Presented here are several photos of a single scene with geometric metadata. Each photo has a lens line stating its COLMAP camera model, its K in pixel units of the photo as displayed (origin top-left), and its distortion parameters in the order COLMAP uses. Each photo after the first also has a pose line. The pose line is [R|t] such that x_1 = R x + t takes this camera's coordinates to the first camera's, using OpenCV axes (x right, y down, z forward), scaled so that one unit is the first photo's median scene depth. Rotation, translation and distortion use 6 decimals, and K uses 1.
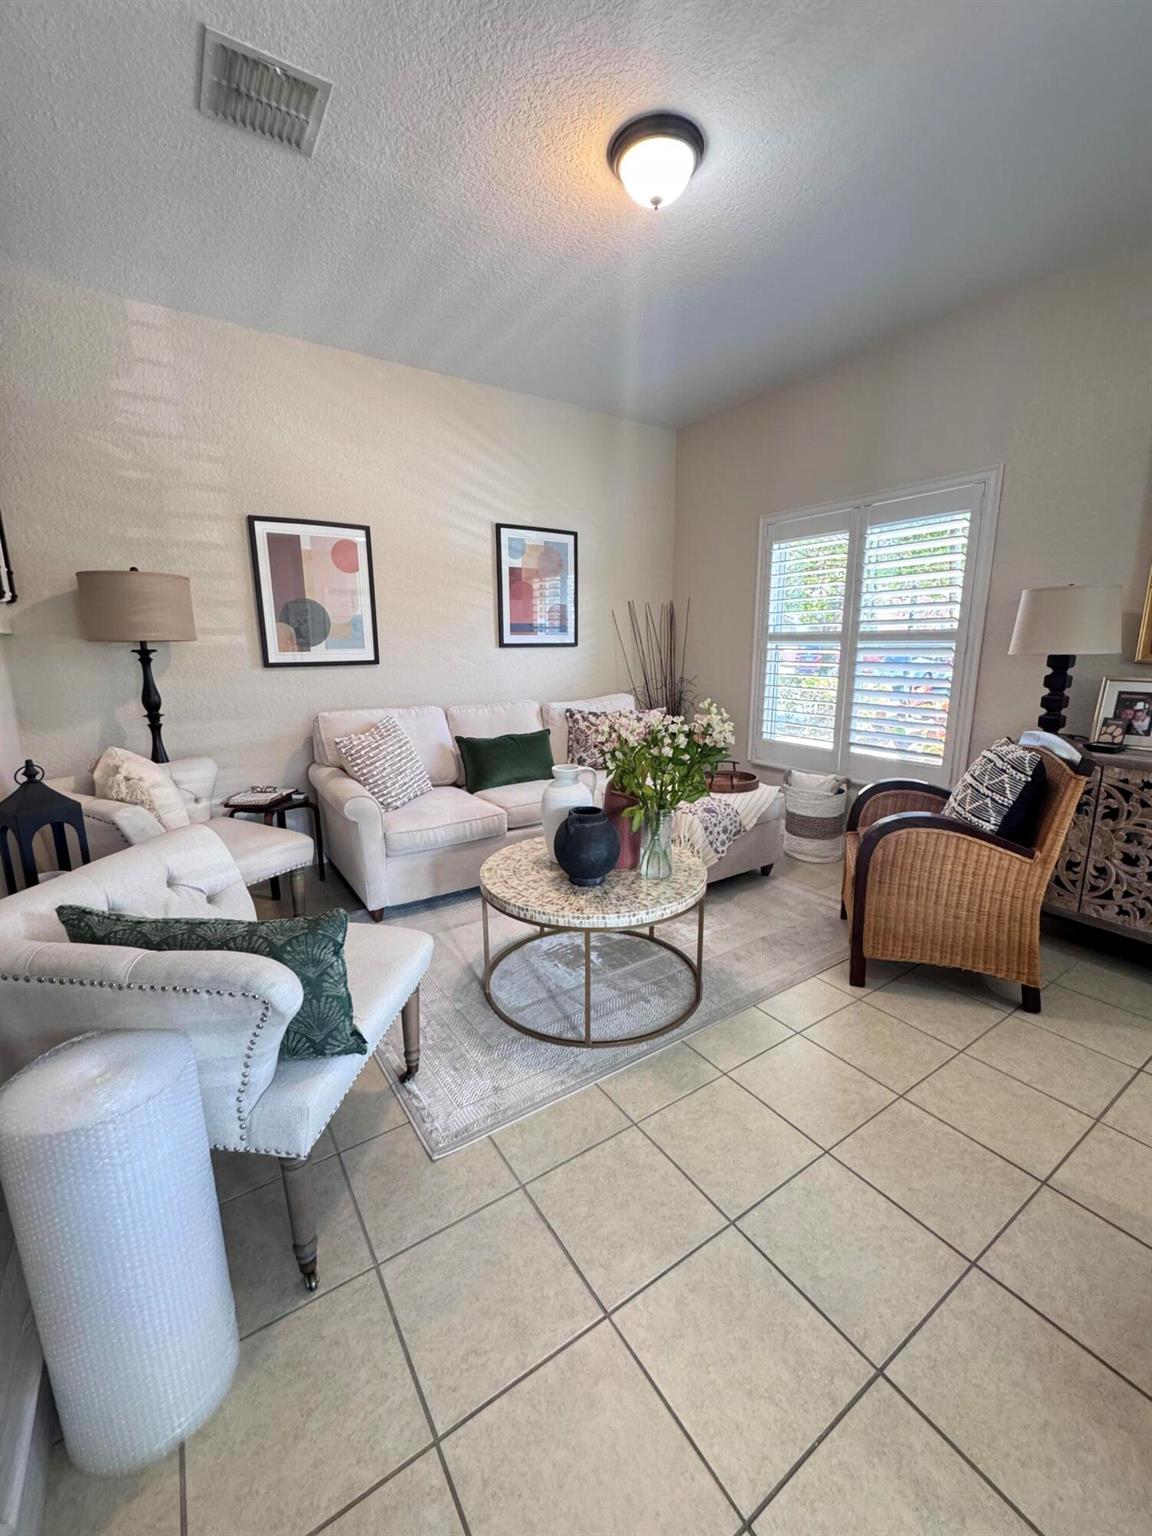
lens RADIAL K [[609.9, 0, 576.0], [0, 609.9, 768.0], [0, 0, 1]] dist [-0.002557, -0.000235]
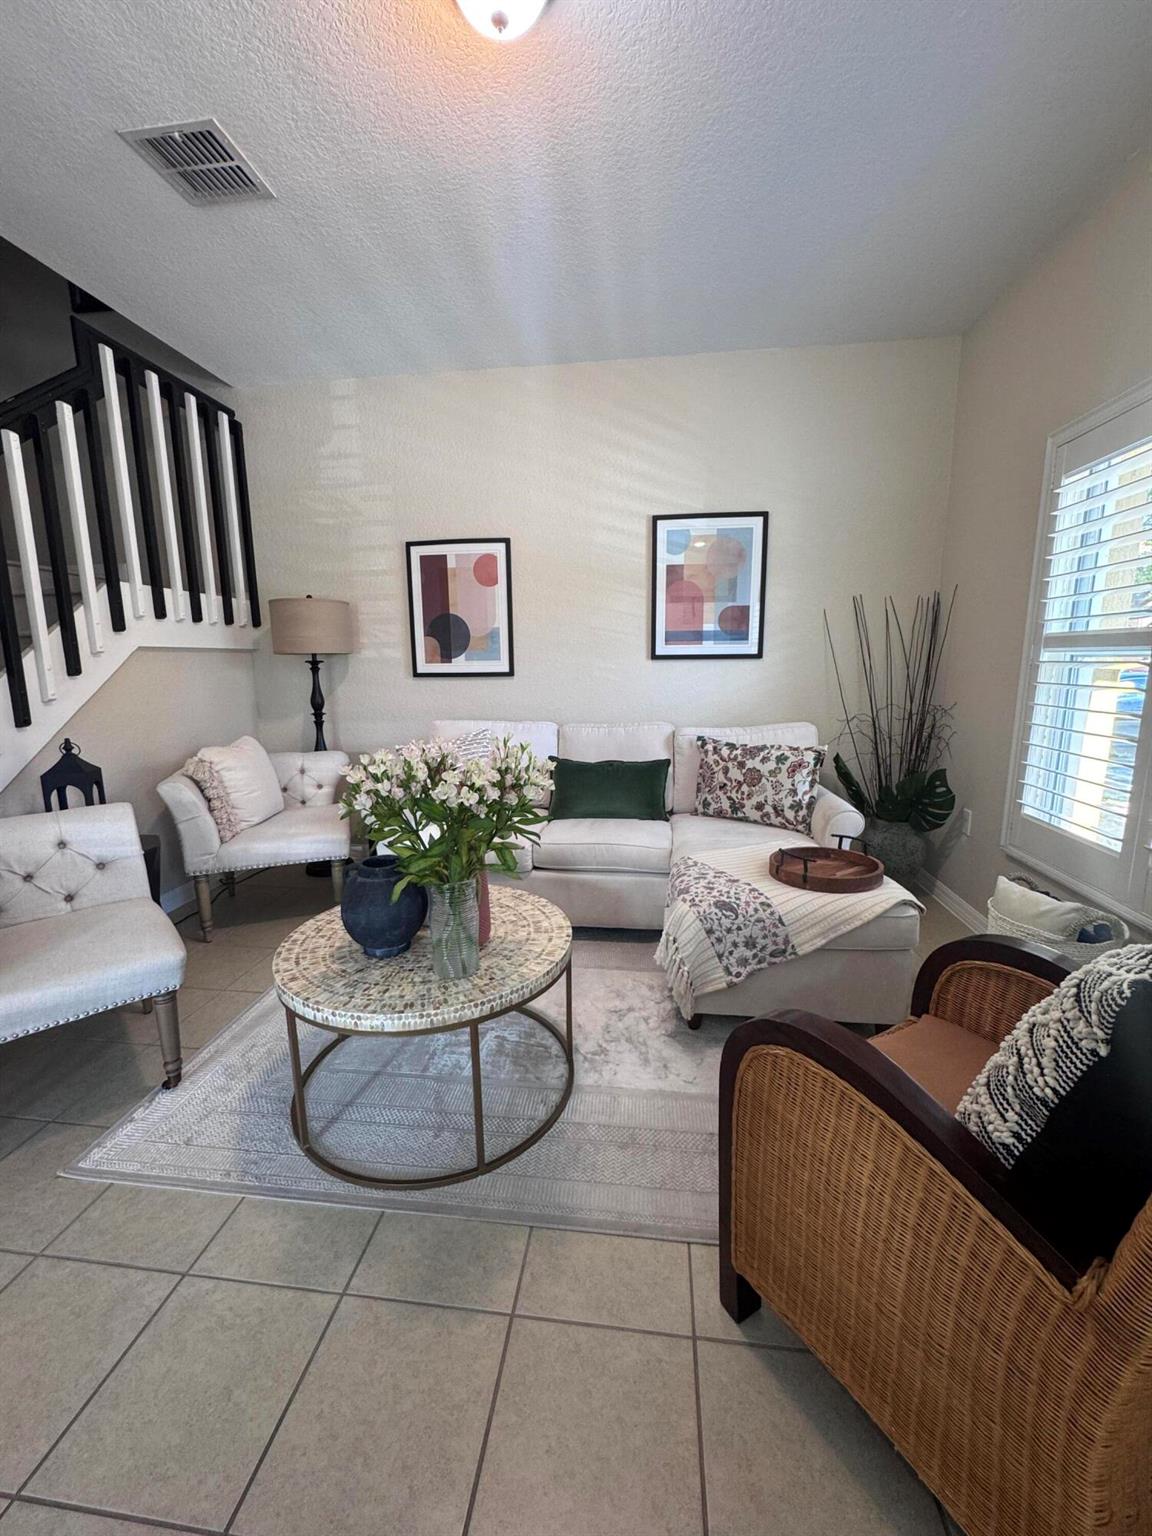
lens RADIAL K [[609.9, 0, 576.0], [0, 609.9, 768.0], [0, 0, 1]] dist [-0.002557, -0.000235]
pose [[0.759317, 0.113396, -0.640764, 0.444647], [-0.127919, 0.991497, 0.023878, -0.064427], [0.638024, 0.063835, 0.767366, 0.343211]]
